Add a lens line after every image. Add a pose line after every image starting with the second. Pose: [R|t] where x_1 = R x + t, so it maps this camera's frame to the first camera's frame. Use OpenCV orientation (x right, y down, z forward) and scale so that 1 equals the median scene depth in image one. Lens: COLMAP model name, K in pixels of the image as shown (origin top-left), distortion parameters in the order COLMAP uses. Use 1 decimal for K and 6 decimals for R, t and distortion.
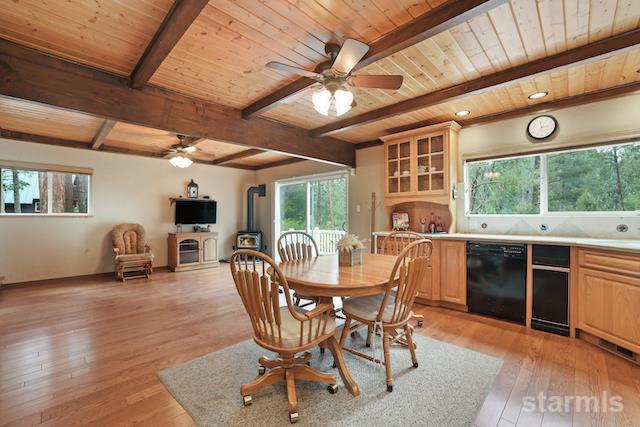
lens RADIAL K [[275.2, 0, 317.9], [0, 275.2, 221.3], [0, 0, 1]] dist [-0.040080, 0.002679]
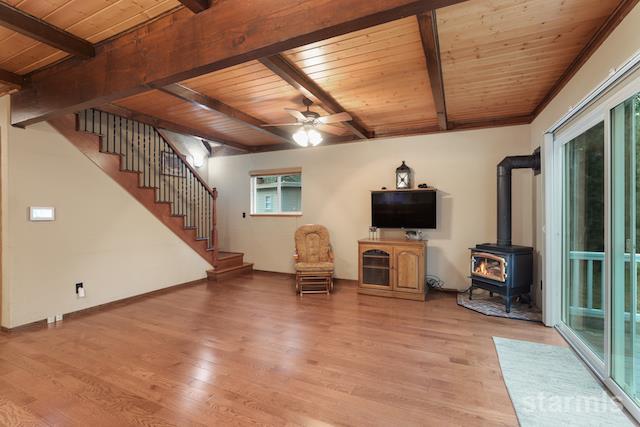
lens RADIAL K [[295.1, 0, 321.0], [0, 295.1, 212.0], [0, 0, 1]] dist [-0.024070, 0.000682]
pose [[0.349173, -0.008849, -0.937016, 0.243212], [-0.019364, 0.999674, -0.016656, -0.019276], [0.936858, 0.023960, 0.348888, 0.896733]]
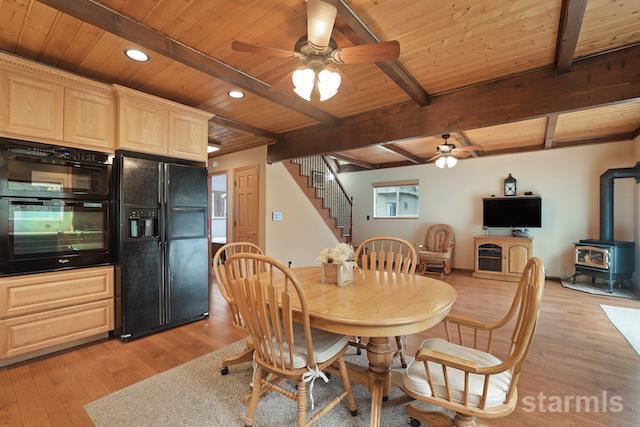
lens RADIAL K [[287.7, 0, 324.2], [0, 287.7, 217.6], [0, 0, 1]] dist [-0.021768, 0.006823]
pose [[0.156522, -0.004216, -0.987666, 0.512919], [-0.019124, 0.999790, -0.007298, -0.002263], [0.987489, 0.020031, 0.156408, 0.480499]]
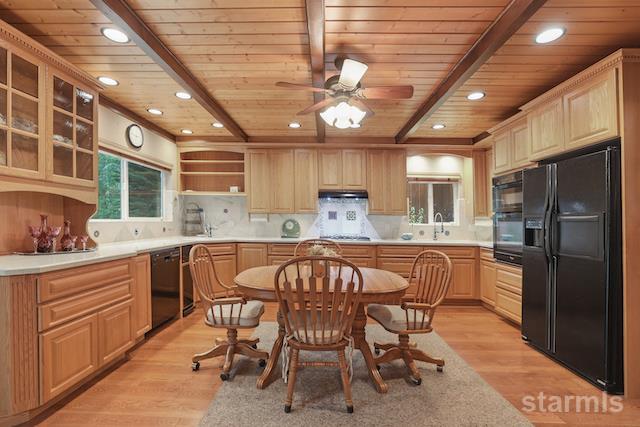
lens RADIAL K [[295.7, 0, 314.2], [0, 295.7, 219.5], [0, 0, 1]] dist [-0.013275, 0.002526]
pose [[-0.674060, -0.002686, 0.738672, -0.388127], [0.001689, 0.999985, 0.005177, -0.026144], [-0.738675, 0.004737, -0.674046, 1.025115]]
